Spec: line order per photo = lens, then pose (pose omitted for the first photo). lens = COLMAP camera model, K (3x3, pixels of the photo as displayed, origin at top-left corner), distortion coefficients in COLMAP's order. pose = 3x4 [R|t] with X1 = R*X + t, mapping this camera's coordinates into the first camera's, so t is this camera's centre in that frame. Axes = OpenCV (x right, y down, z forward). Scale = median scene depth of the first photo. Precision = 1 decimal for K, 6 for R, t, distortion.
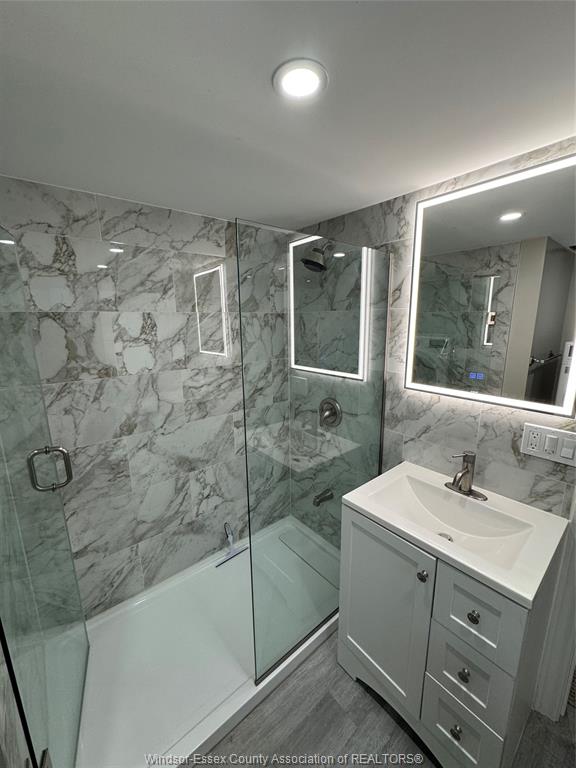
lens RADIAL K [[304.6, 0, 288.0], [0, 304.6, 384.0], [0, 0, 1]] dist [-0.001975, -0.000111]
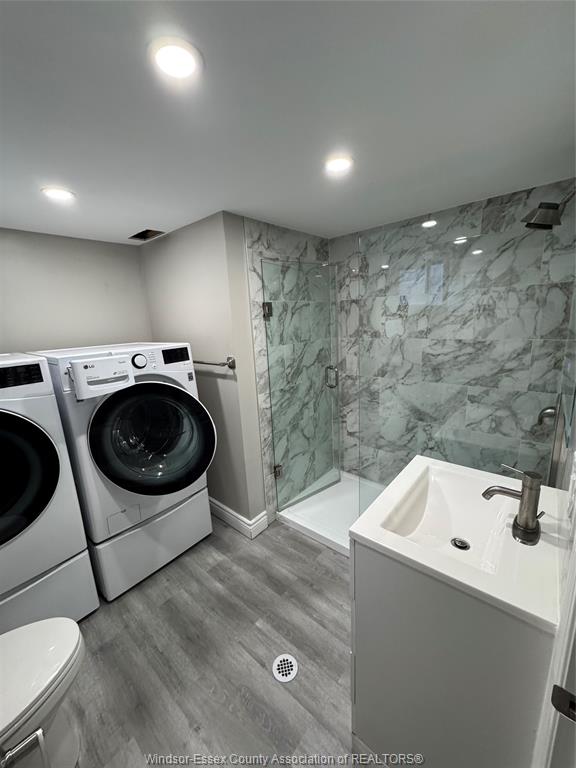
lens RADIAL K [[304.6, 0, 288.0], [0, 304.6, 384.0], [0, 0, 1]] dist [-0.001975, -0.000111]
pose [[0.174288, 0.216803, -0.960531, 0.841460], [-0.154080, 0.969450, 0.190858, -0.019416], [0.972565, 0.114734, 0.202368, 0.211714]]
